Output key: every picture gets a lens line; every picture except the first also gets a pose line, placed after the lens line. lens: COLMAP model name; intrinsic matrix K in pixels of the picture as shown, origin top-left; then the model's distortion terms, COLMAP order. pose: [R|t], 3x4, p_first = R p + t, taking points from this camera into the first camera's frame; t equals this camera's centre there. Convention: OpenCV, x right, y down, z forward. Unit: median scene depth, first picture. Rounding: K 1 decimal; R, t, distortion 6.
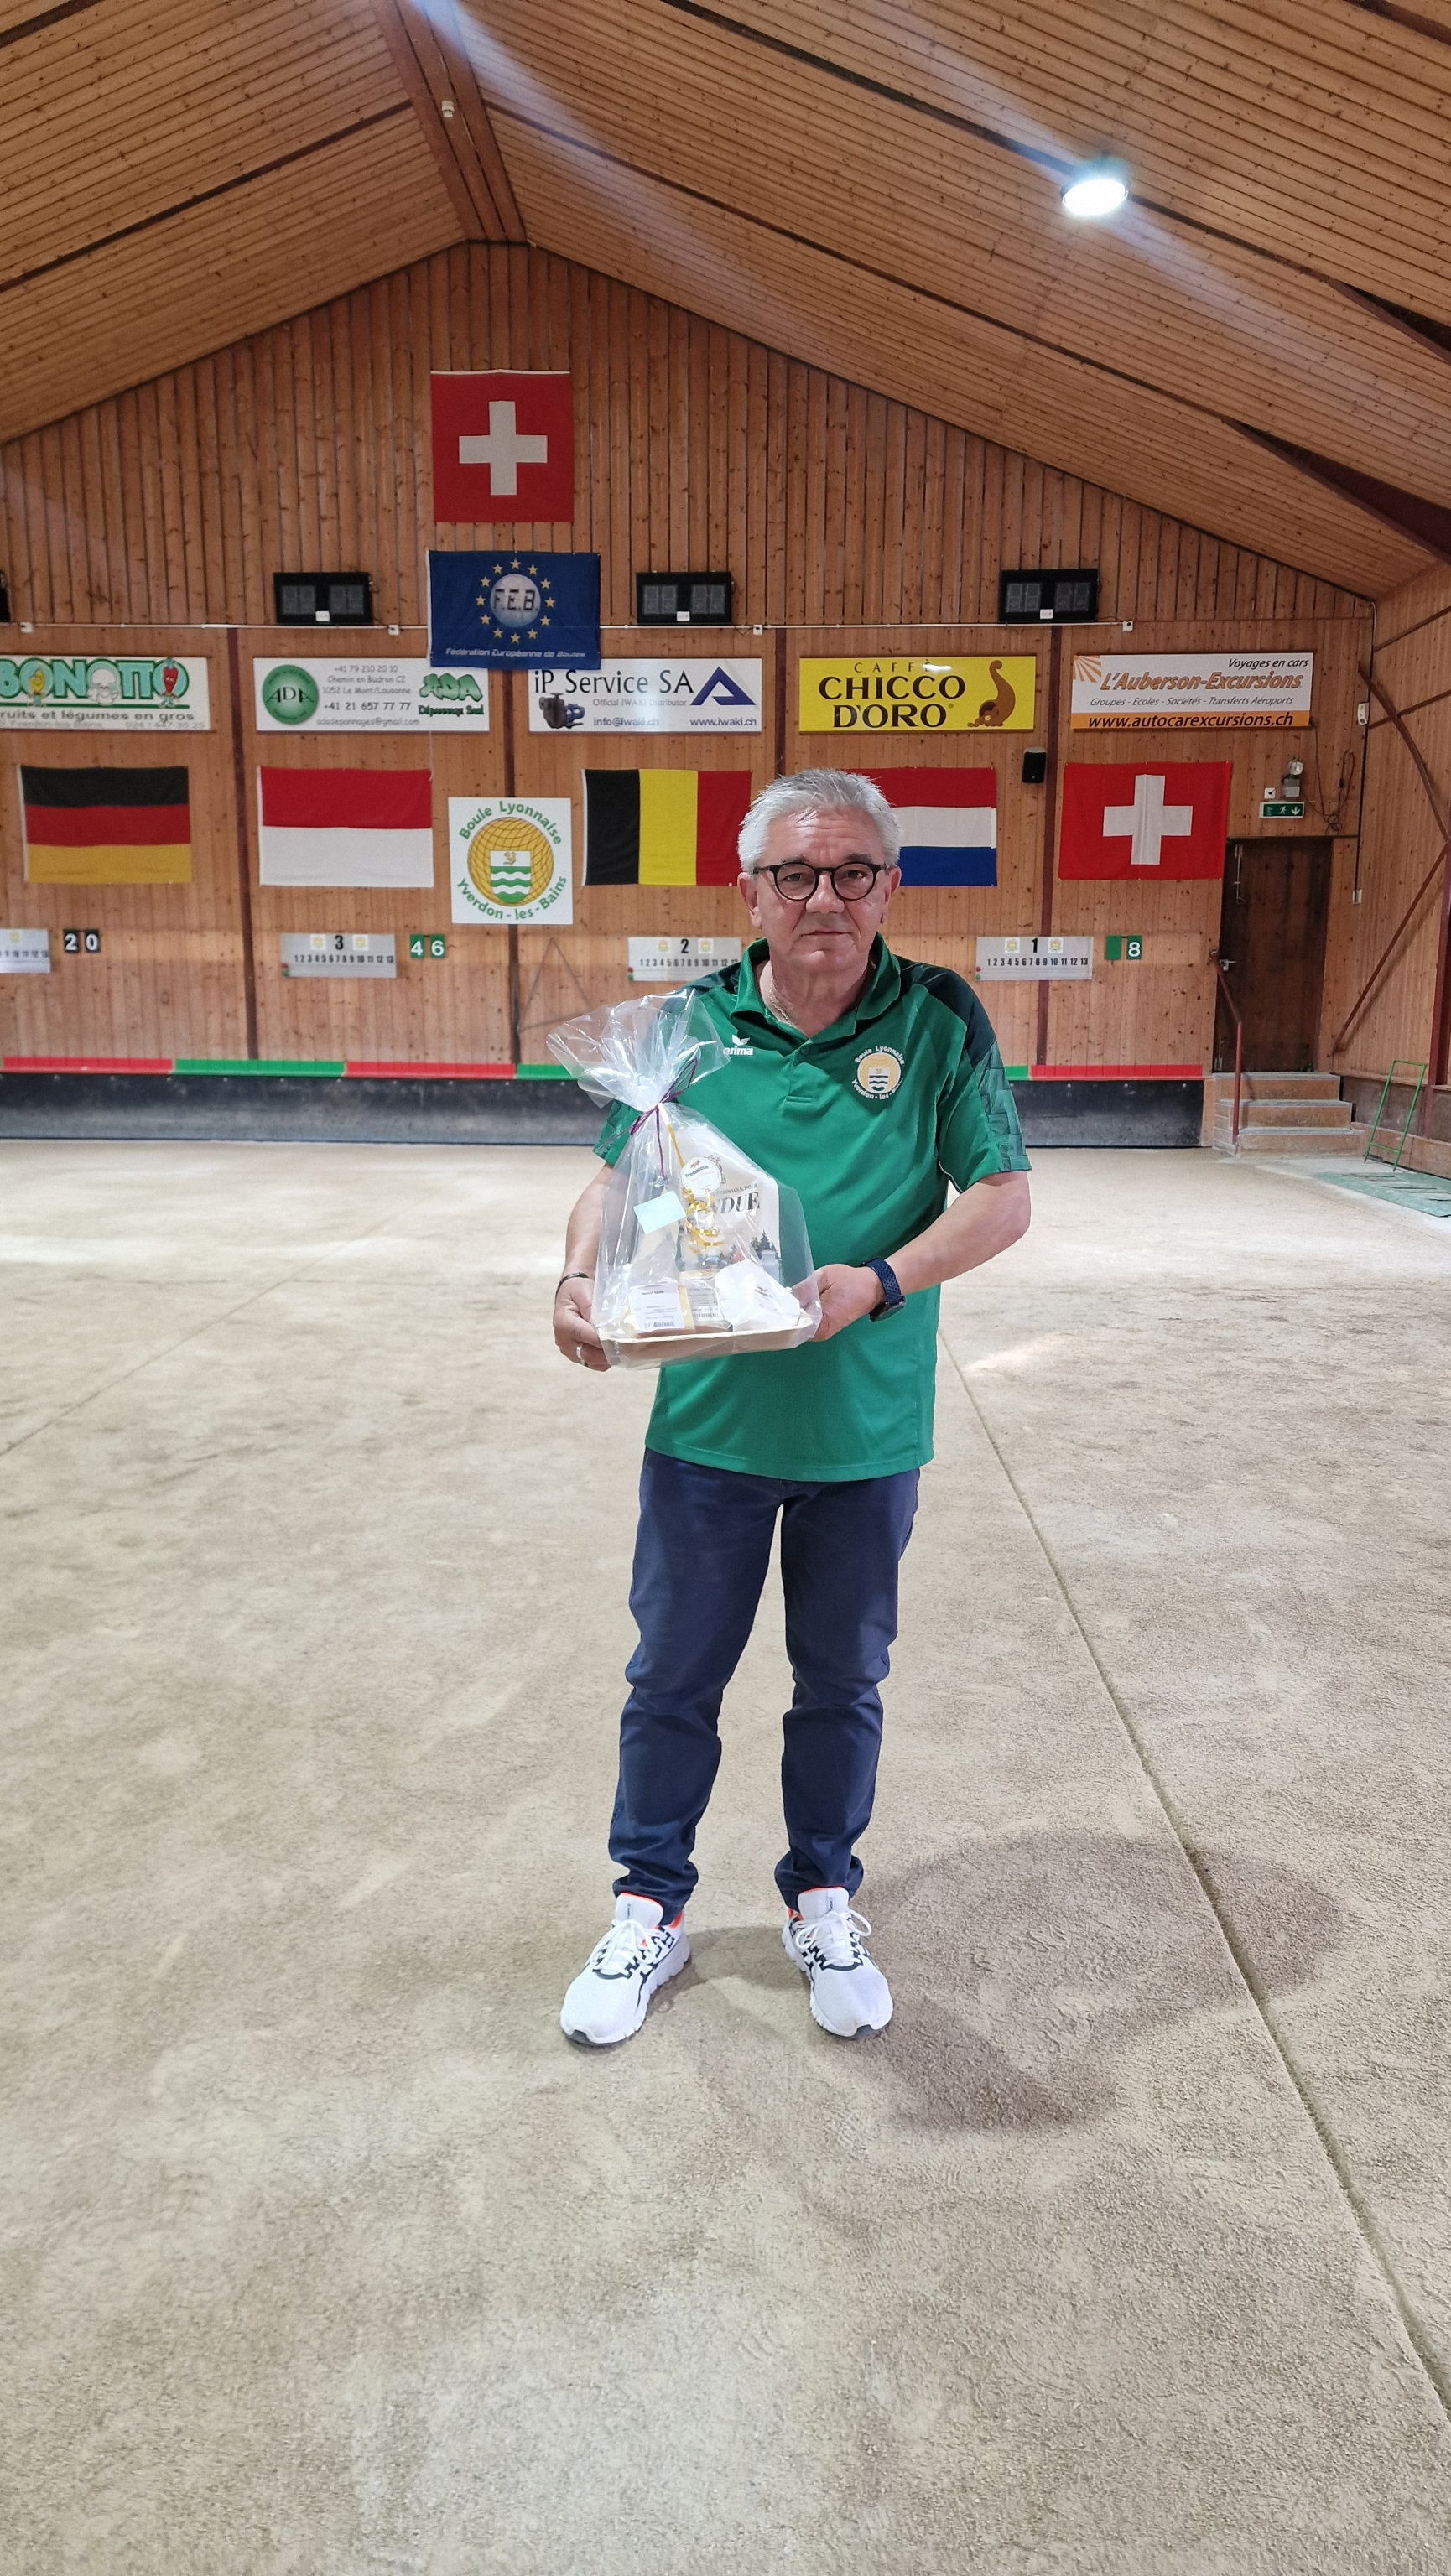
lens RADIAL K [[1721.1, 0, 719.8], [0, 1721.1, 1275.1], [0, 0, 1]] dist [0.077575, -0.076602]
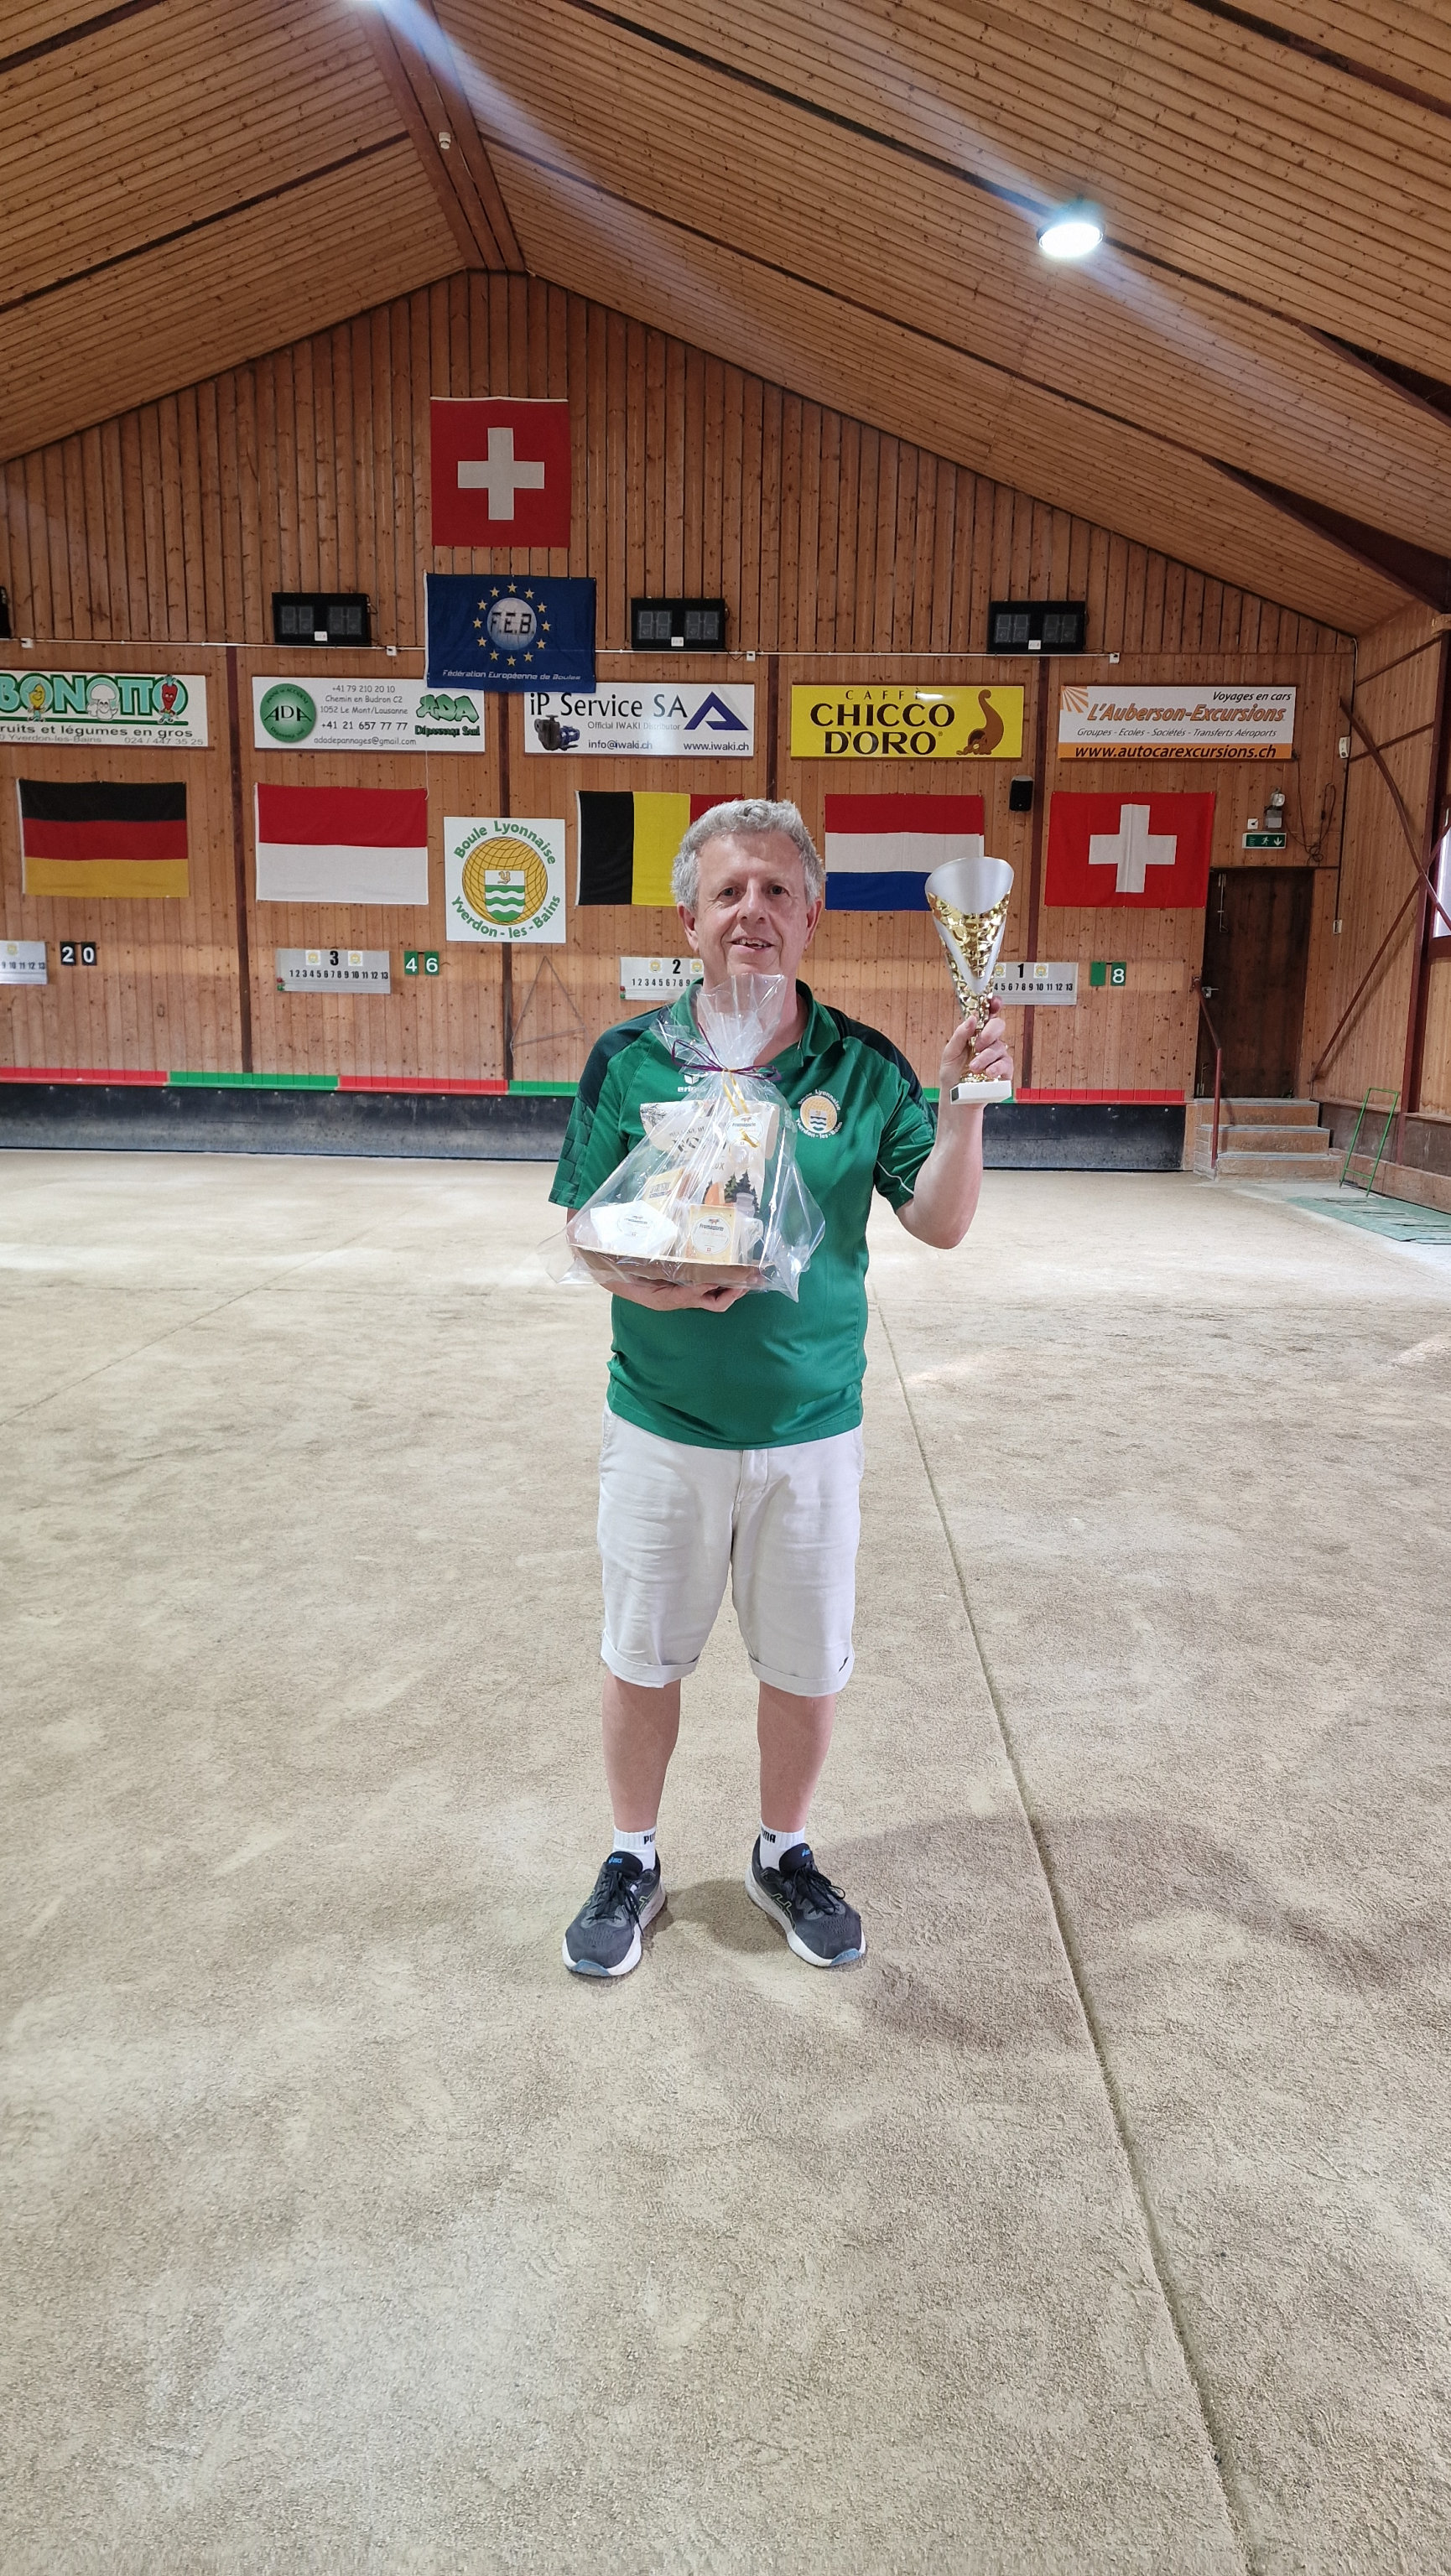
lens RADIAL K [[1717.3, 0, 748.3], [0, 1717.3, 1283.3], [0, 0, 1]] dist [0.079199, -0.076193]
pose [[0.999905, 0.011538, 0.007599, 0.016947], [-0.011483, 0.999908, -0.007211, 0.002142], [-0.007681, 0.007123, 0.999945, -0.009564]]
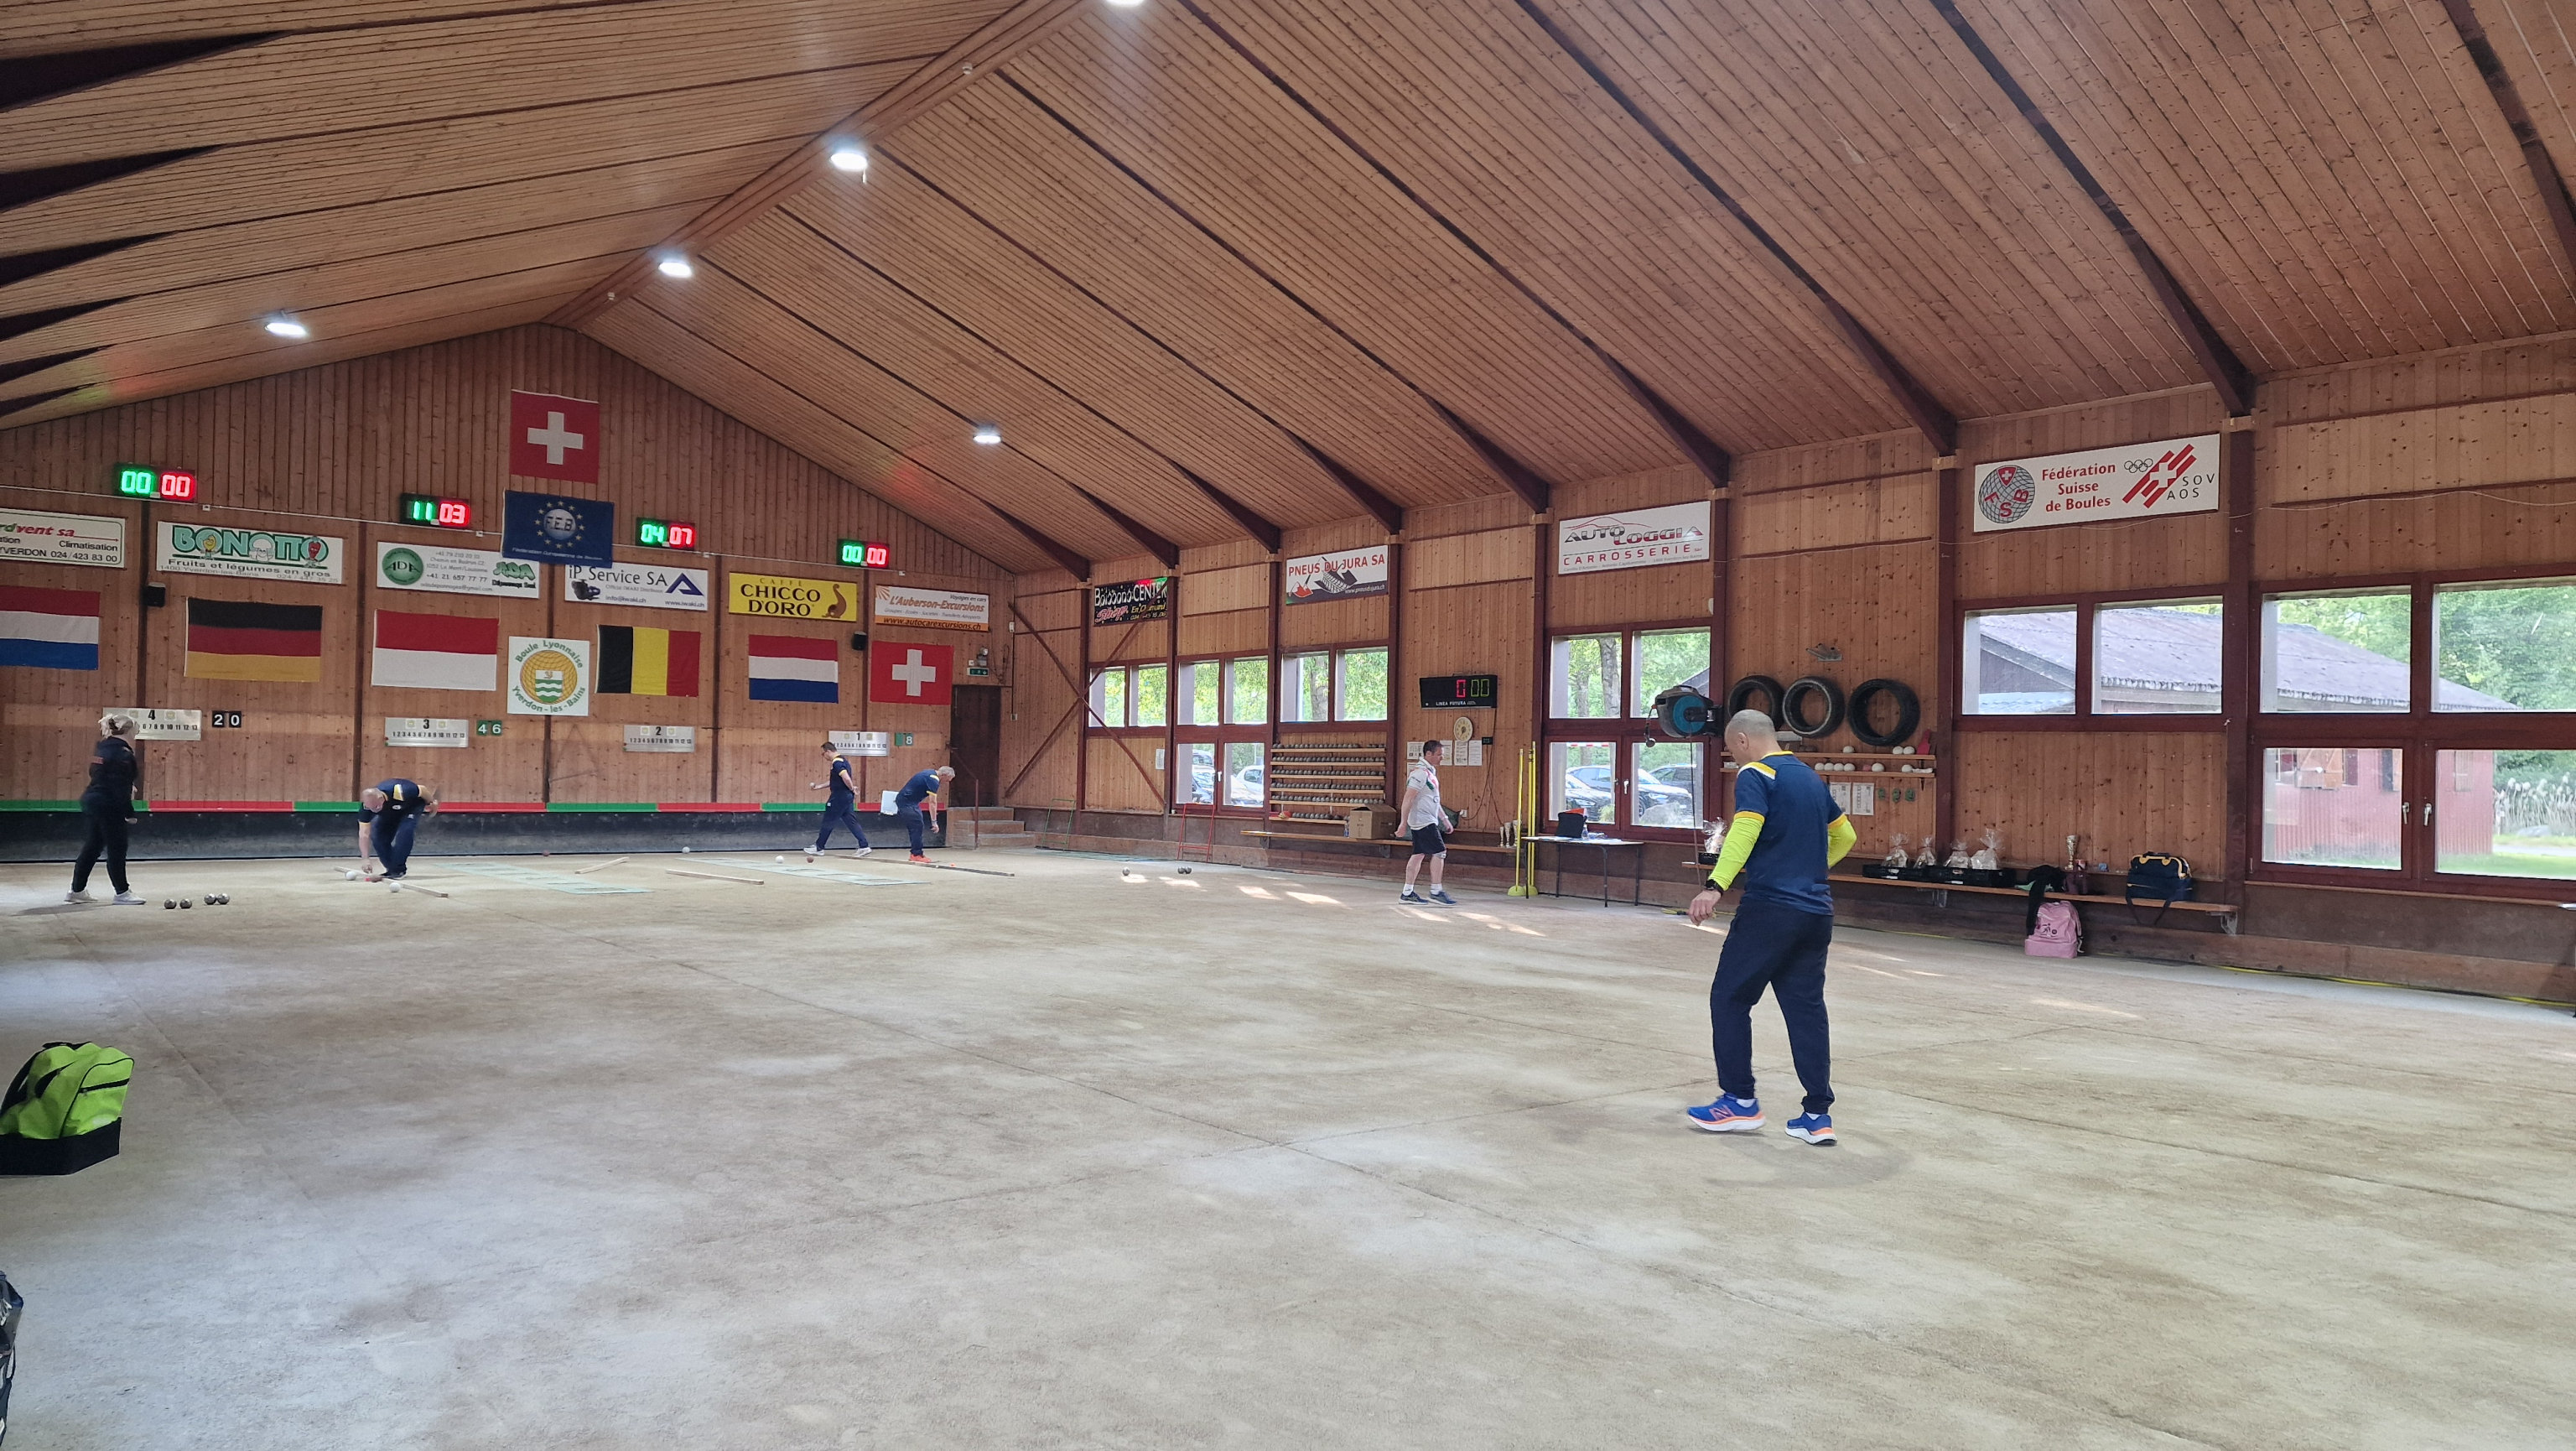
lens RADIAL K [[1721.1, 0, 1245.5], [0, 1721.1, 730.9], [0, 0, 1]] dist [0.077575, -0.076602]
pose [[0.774271, 0.025328, 0.632347, -0.650913], [0.088707, 0.984991, -0.148069, 0.105770], [-0.626606, 0.170739, 0.760403, -0.623192]]
